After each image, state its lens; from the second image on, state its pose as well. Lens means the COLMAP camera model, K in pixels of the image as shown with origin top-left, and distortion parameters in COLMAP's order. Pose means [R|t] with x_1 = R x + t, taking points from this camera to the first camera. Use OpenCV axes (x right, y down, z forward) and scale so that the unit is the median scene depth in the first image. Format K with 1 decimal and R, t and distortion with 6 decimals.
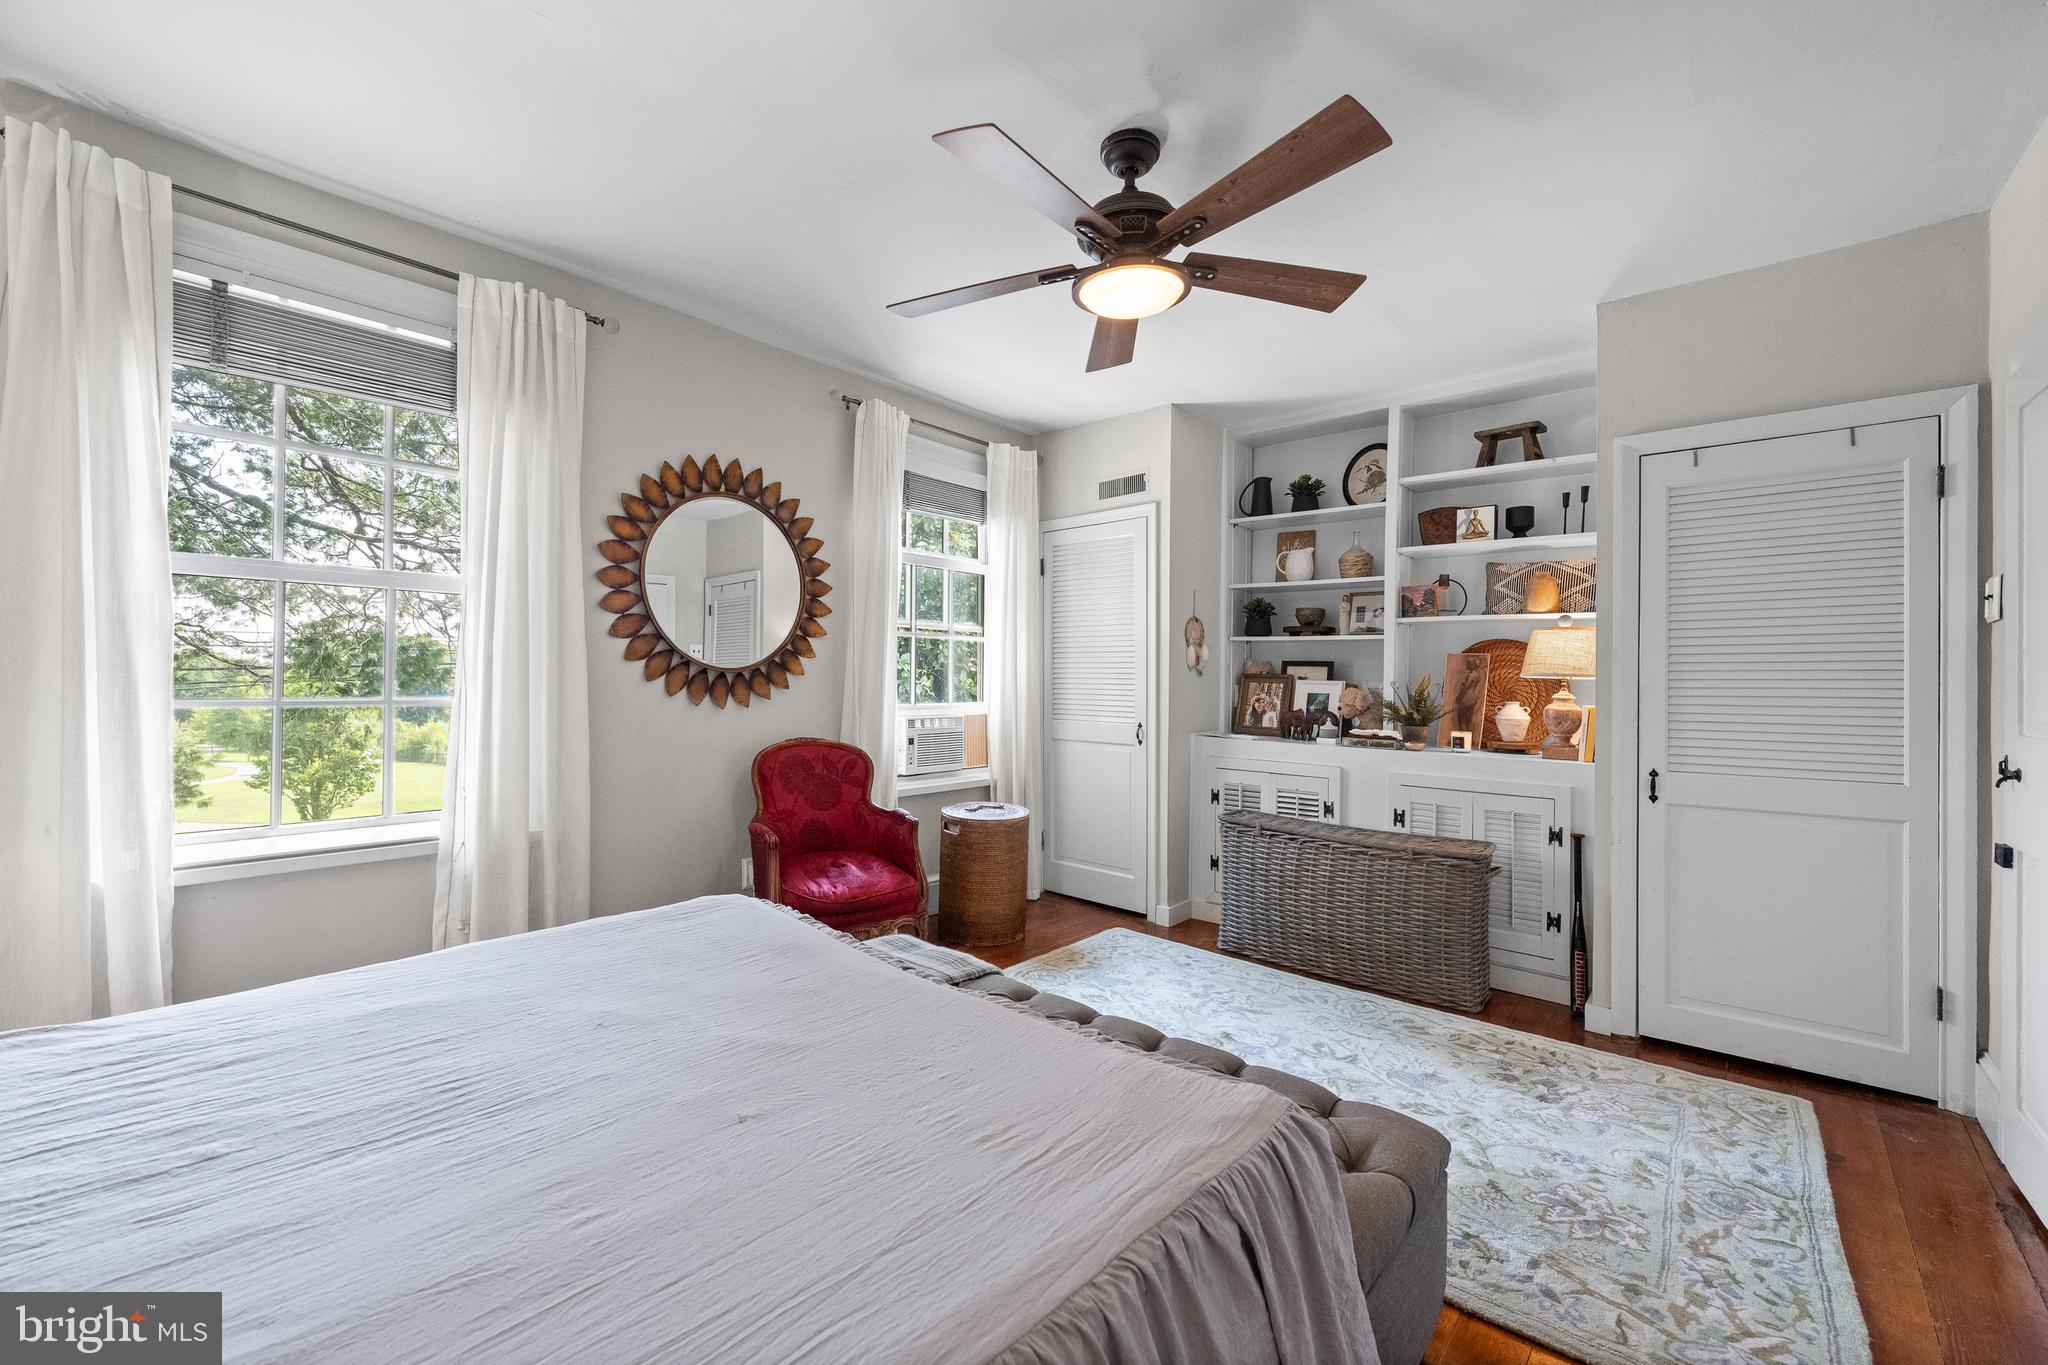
lens RADIAL K [[832.3, 0, 1024.0], [0, 832.3, 682.5], [0, 0, 1]] dist [-0.001096, -0.000068]
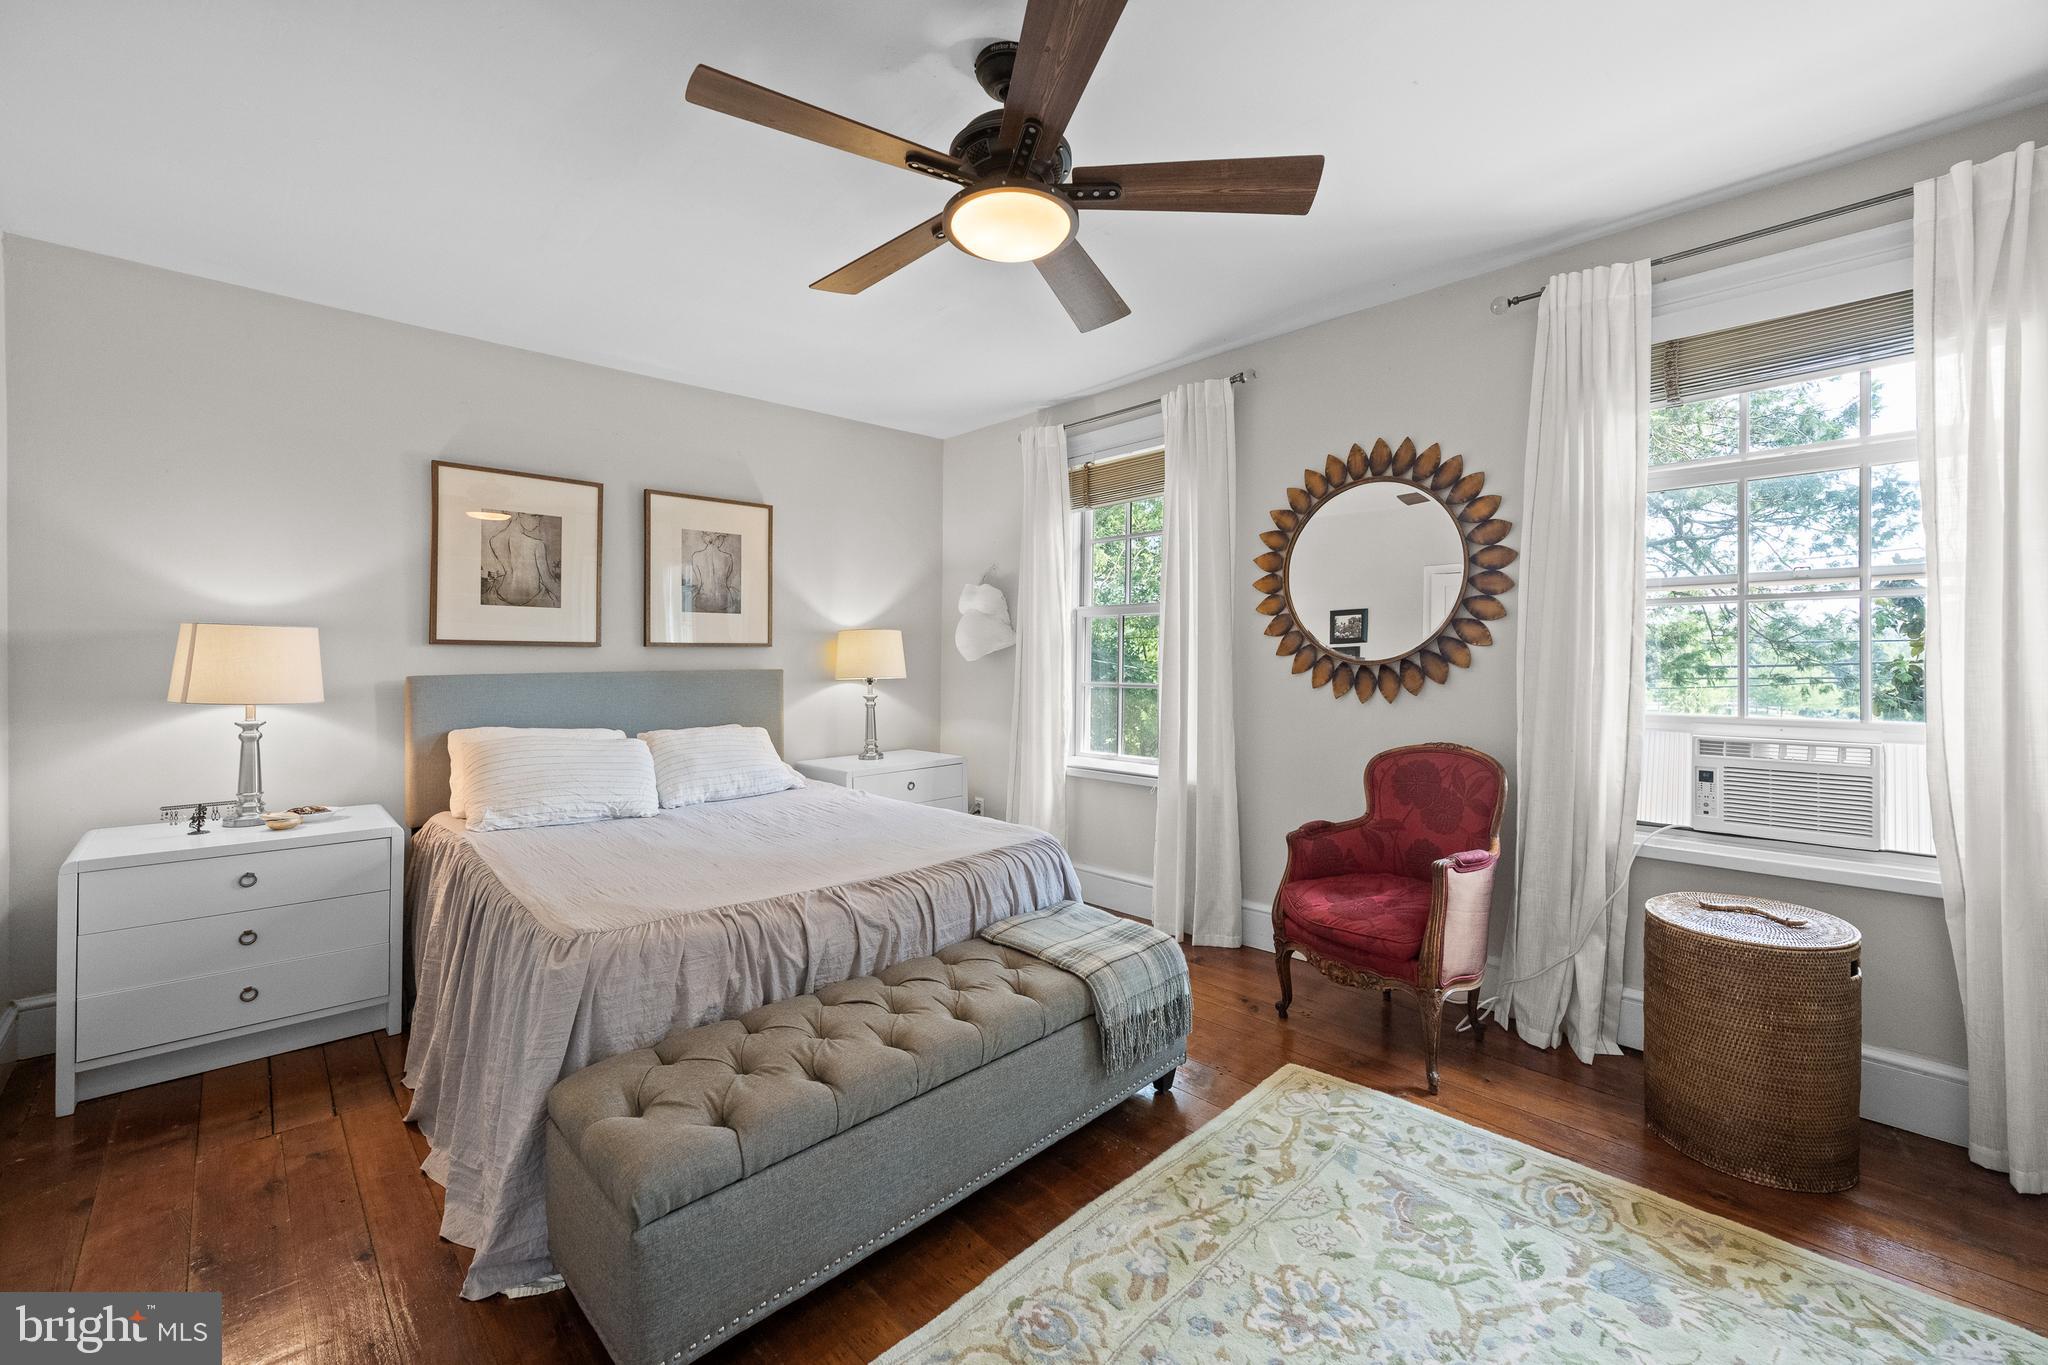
lens RADIAL K [[837.9, 0, 1027.1], [0, 837.9, 659.9], [0, 0, 1]] dist [-0.000529, -0.000077]
pose [[-0.086426, -0.007634, -0.996229, 0.641266], [-0.001554, 0.999970, -0.007528, -0.010575], [0.996257, 0.000897, -0.086436, 0.694879]]
